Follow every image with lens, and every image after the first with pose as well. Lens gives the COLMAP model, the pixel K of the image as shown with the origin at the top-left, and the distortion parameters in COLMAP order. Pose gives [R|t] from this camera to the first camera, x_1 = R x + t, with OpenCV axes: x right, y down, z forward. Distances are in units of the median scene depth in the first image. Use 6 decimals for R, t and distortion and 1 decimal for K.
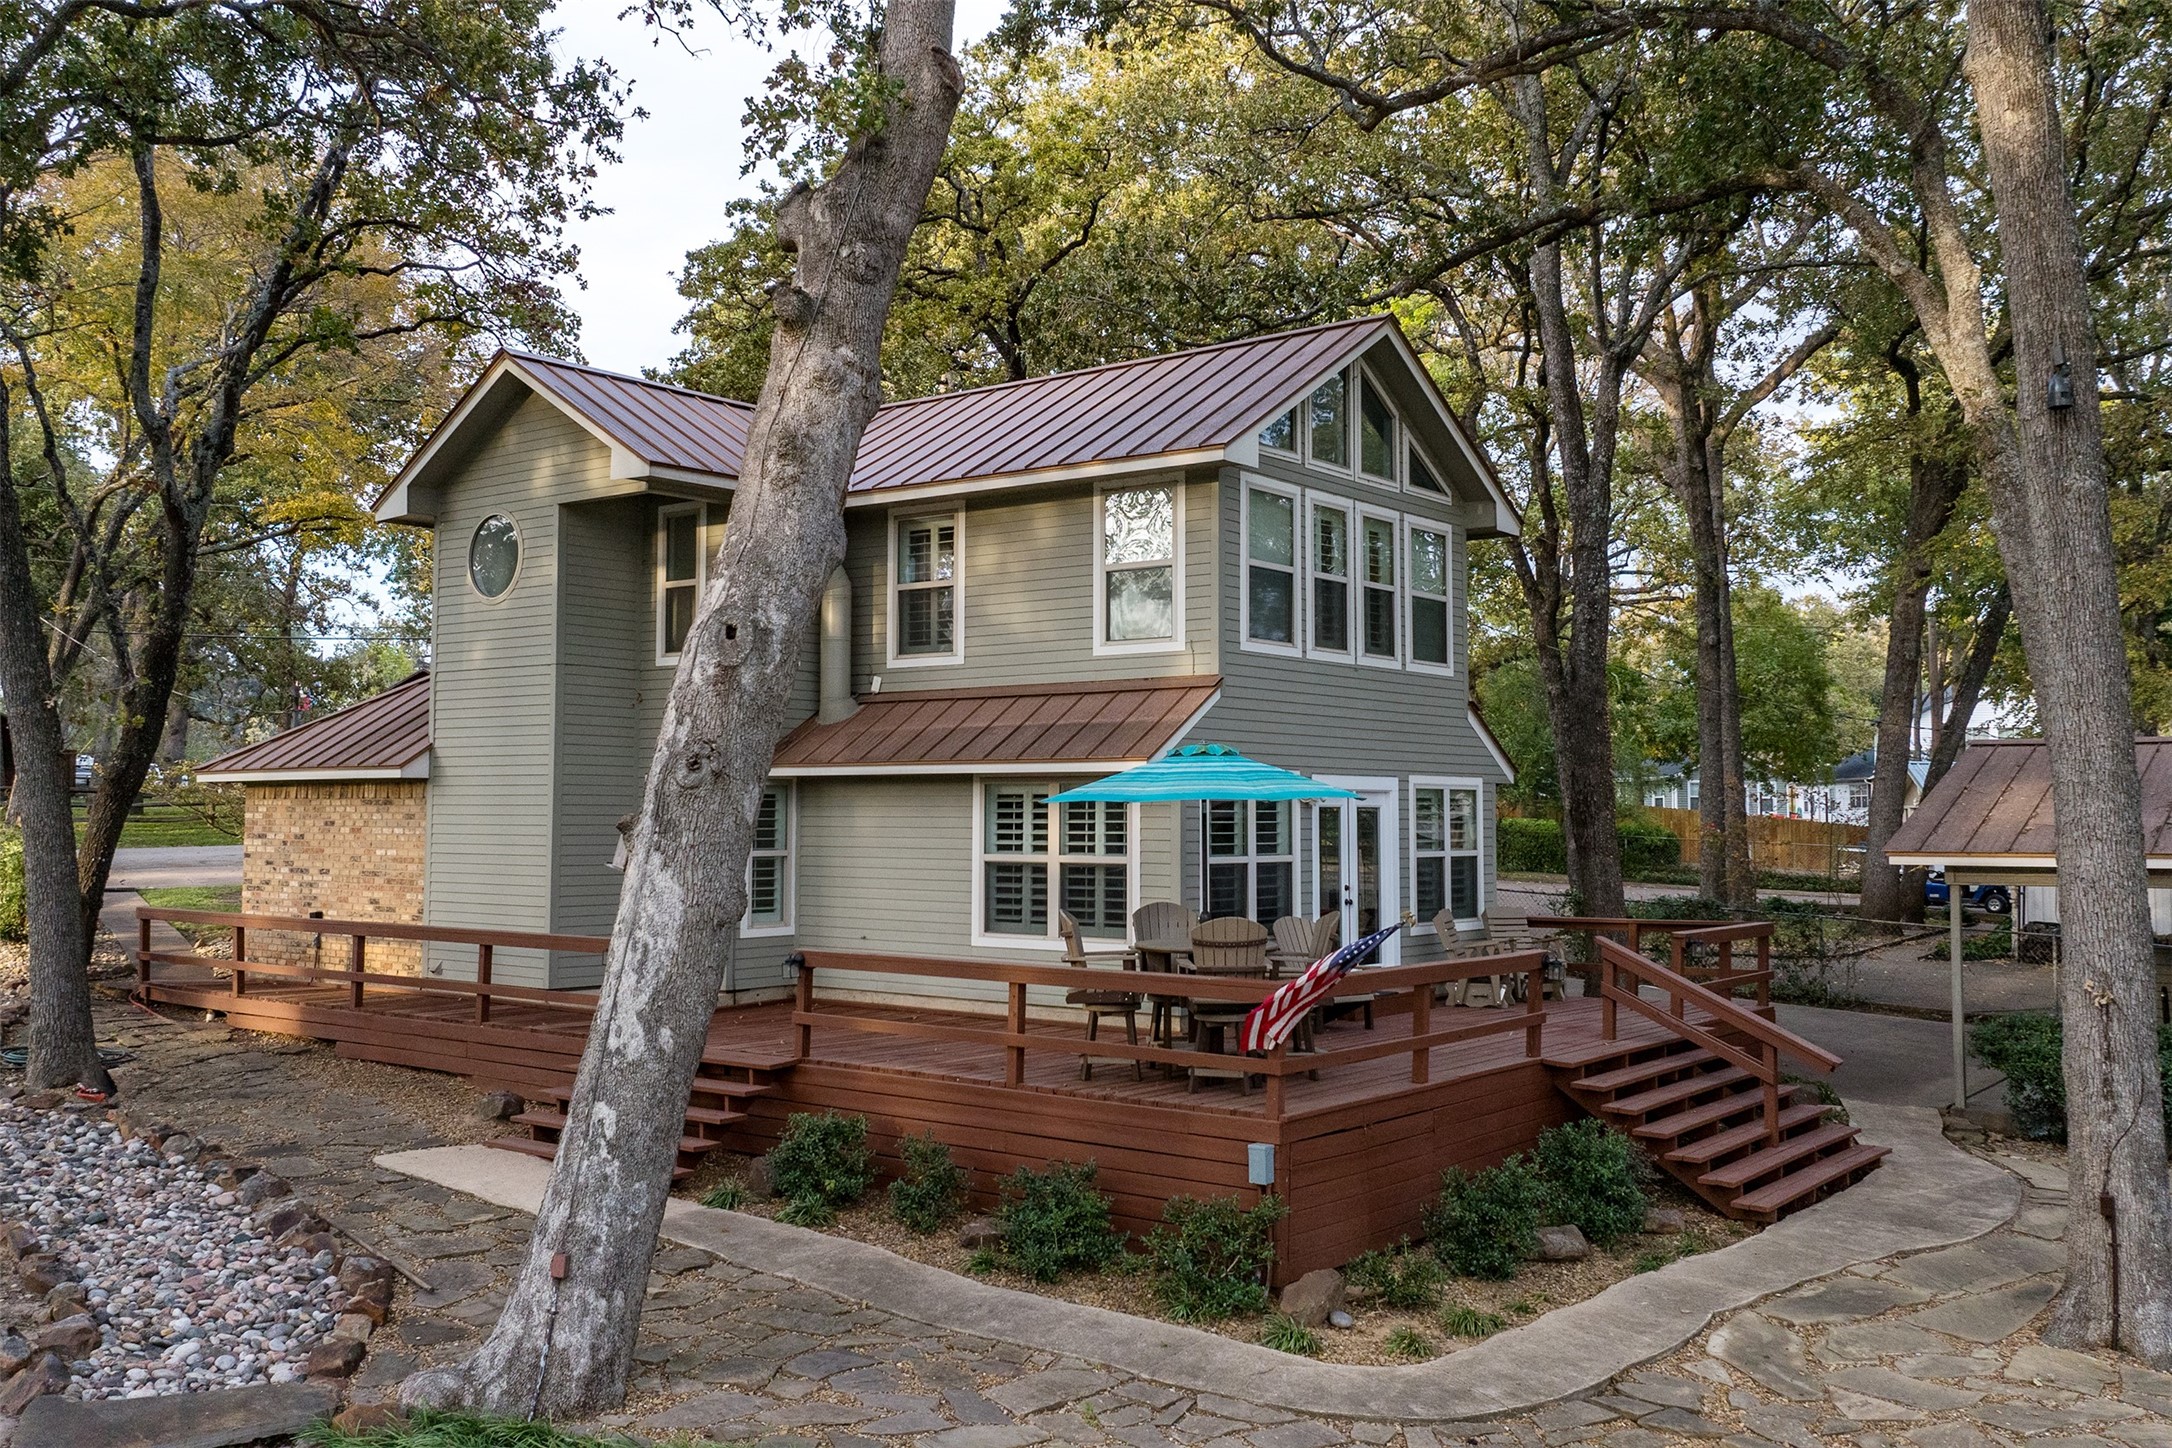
lens RADIAL K [[1992.5, 0, 1117.6], [0, 1992.5, 657.4], [0, 0, 1]] dist [-0.012988, -0.025239]
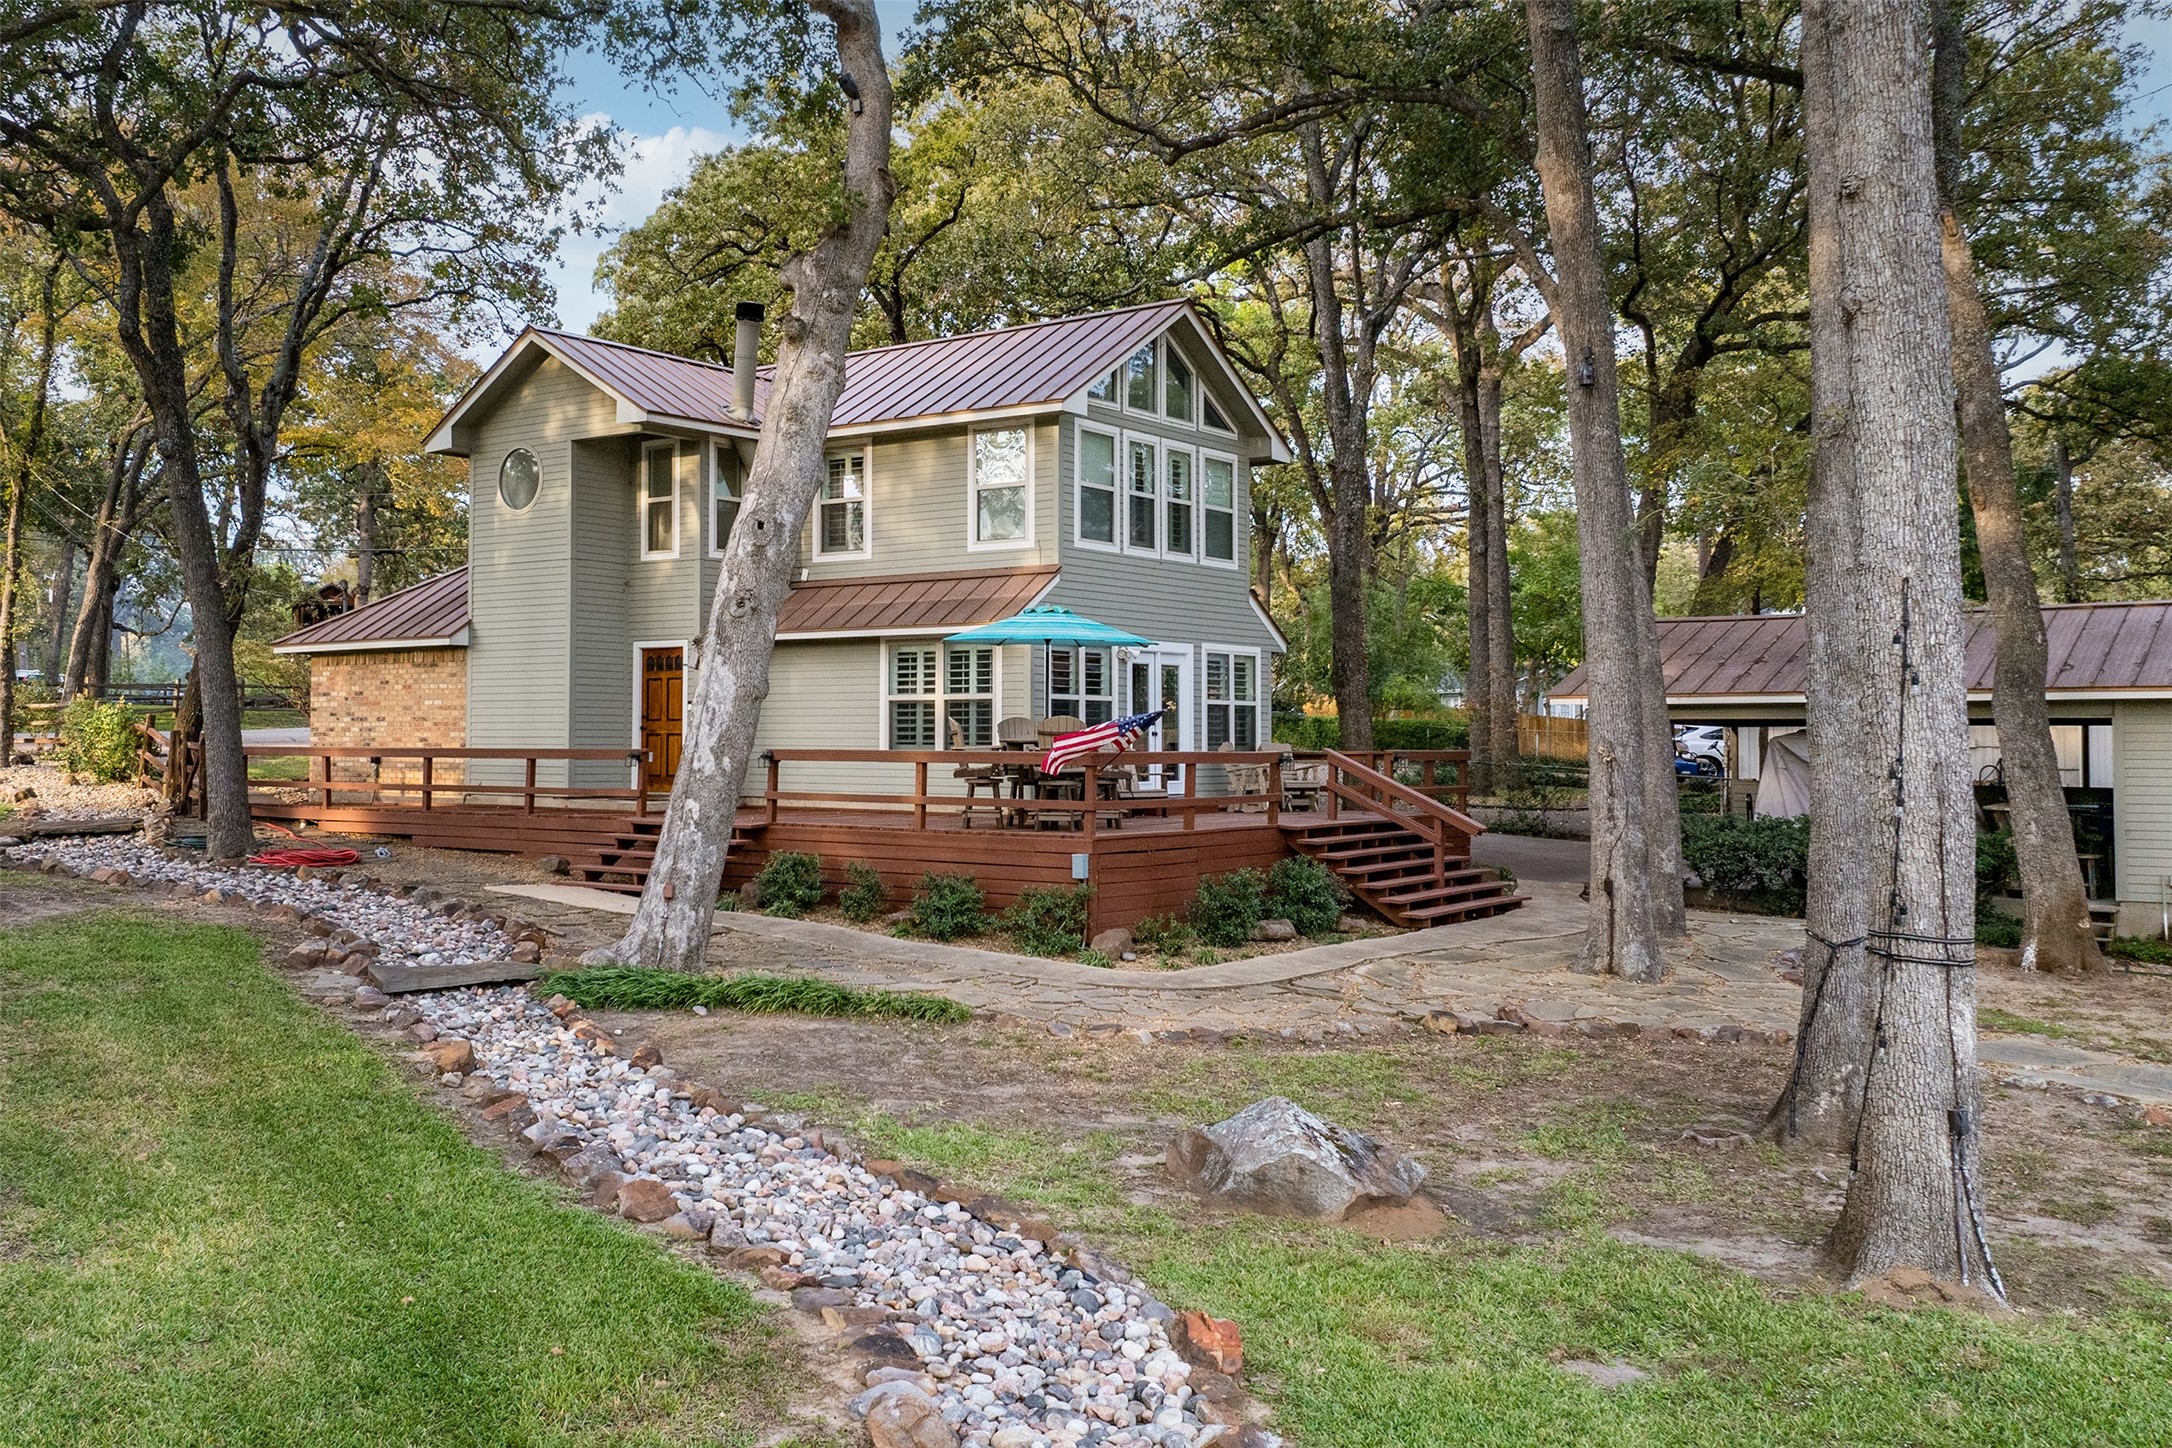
lens RADIAL K [[2023.9, 0, 977.3], [0, 2023.9, 637.5], [0, 0, 1]] dist [-0.007034, -0.004269]
pose [[0.999997, -0.000274, 0.002390, -0.008805], [0.000206, 0.999600, 0.028271, 0.019035], [-0.002396, -0.028270, 0.999597, -0.399636]]
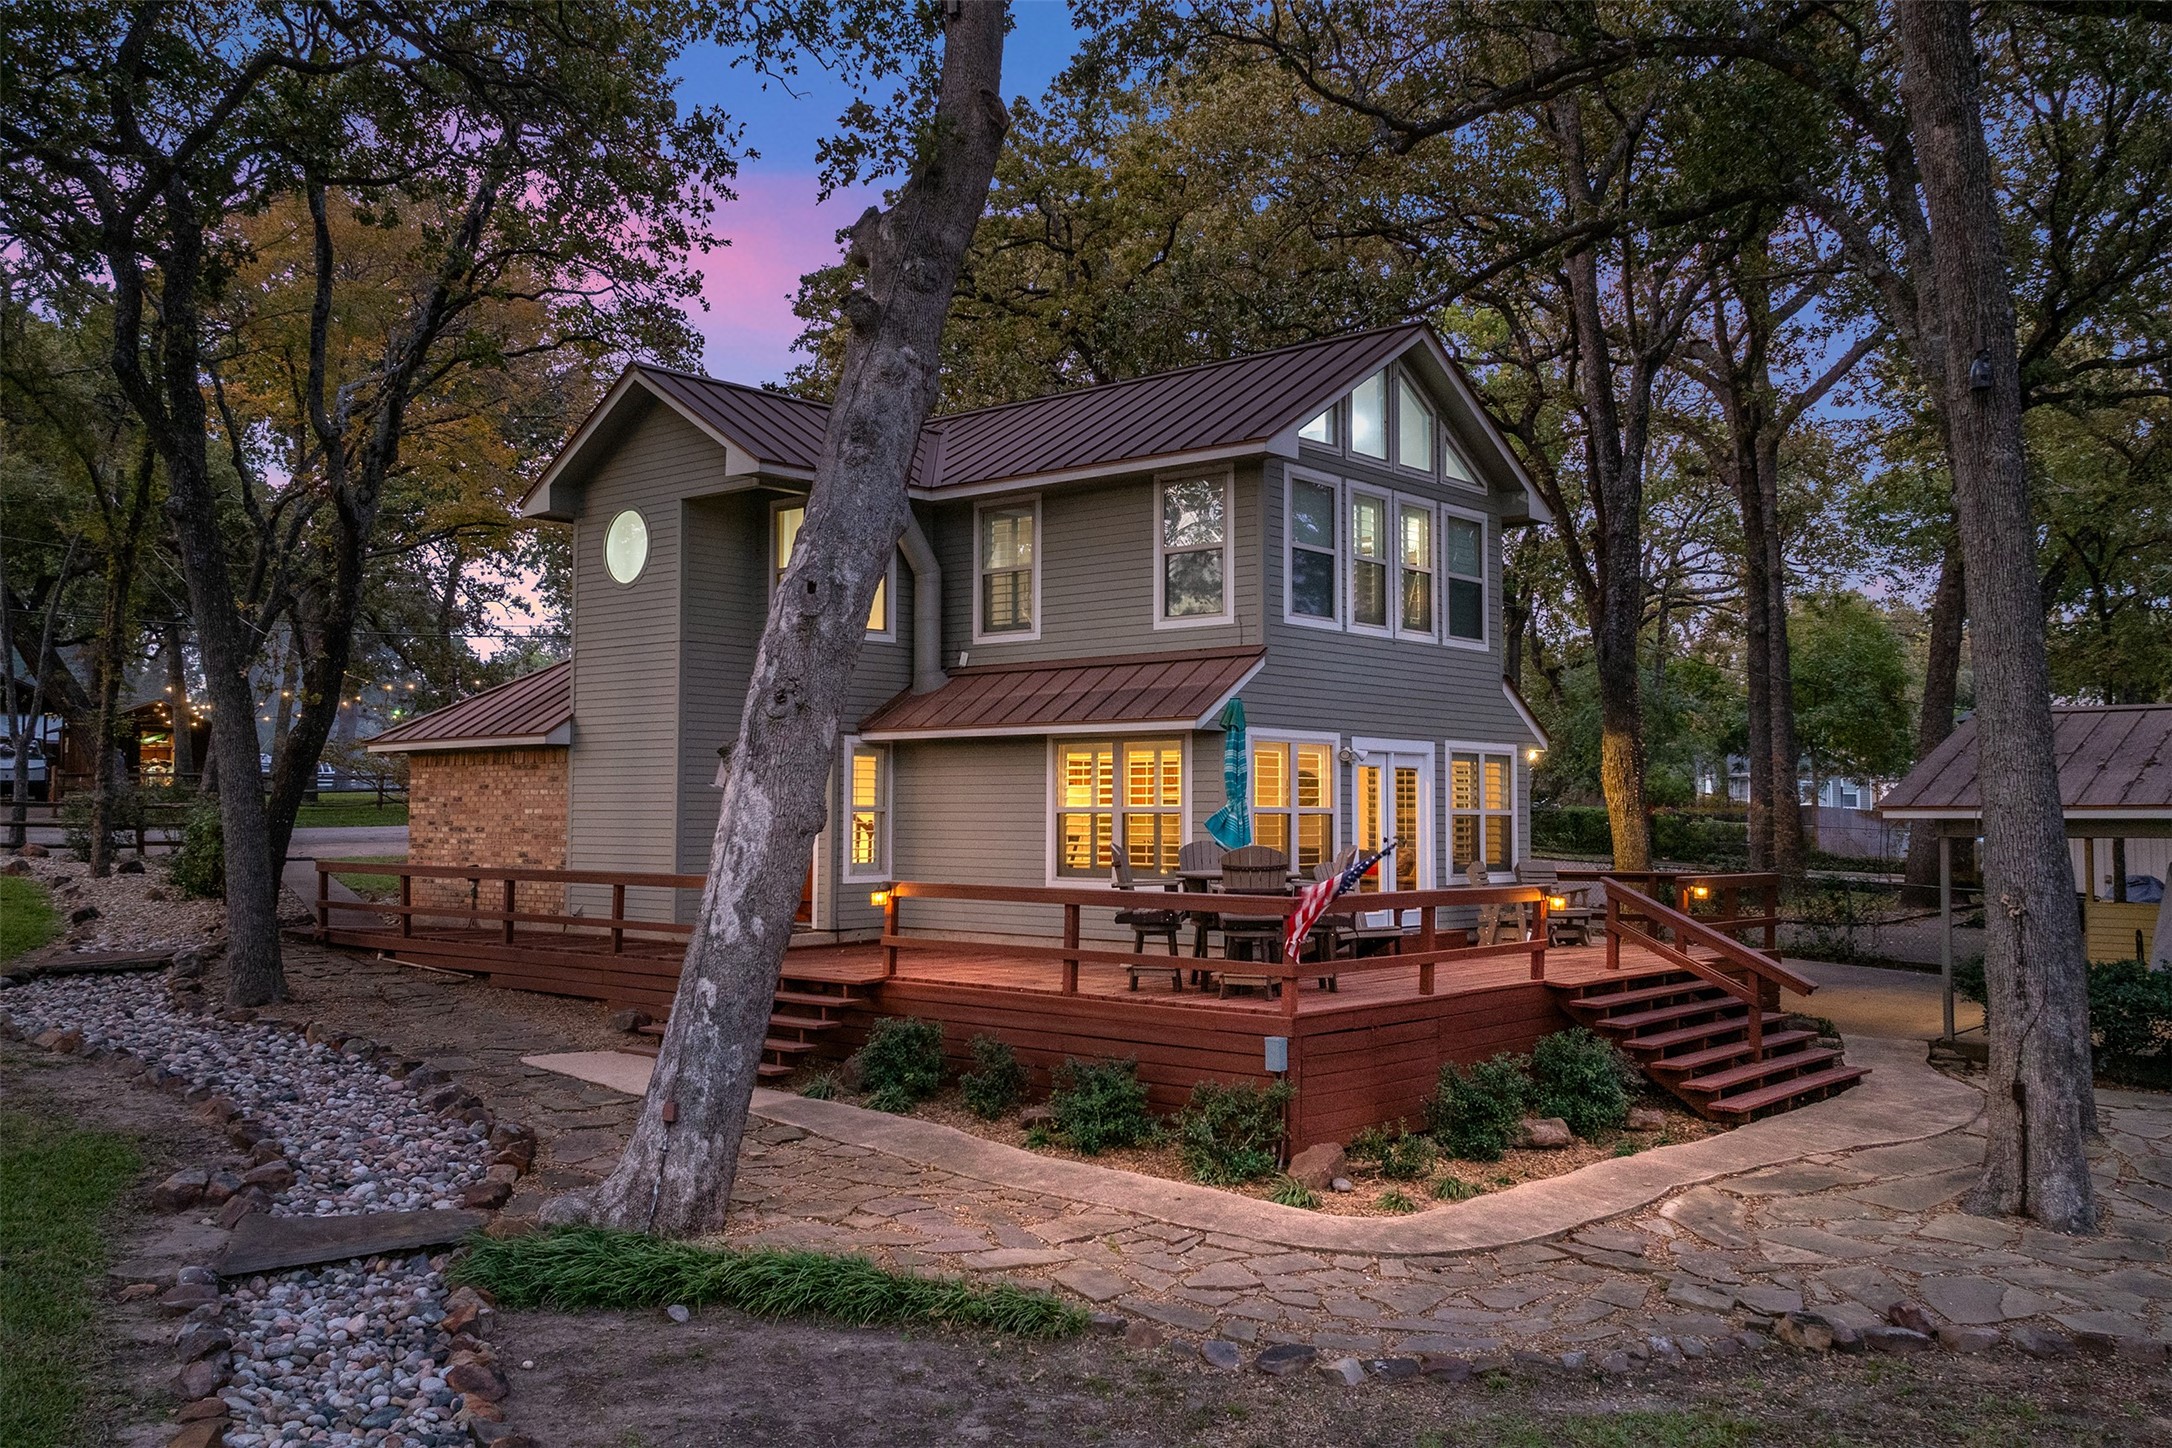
lens RADIAL K [[1915.0, 0, 1132.3], [0, 1915.0, 685.9], [0, 0, 1]] dist [0.000912, -0.065311]
pose [[0.998632, -0.003290, -0.052191, 0.031939], [0.003807, 0.999945, 0.009812, 0.020120], [0.052156, -0.009997, 0.998589, -0.074390]]
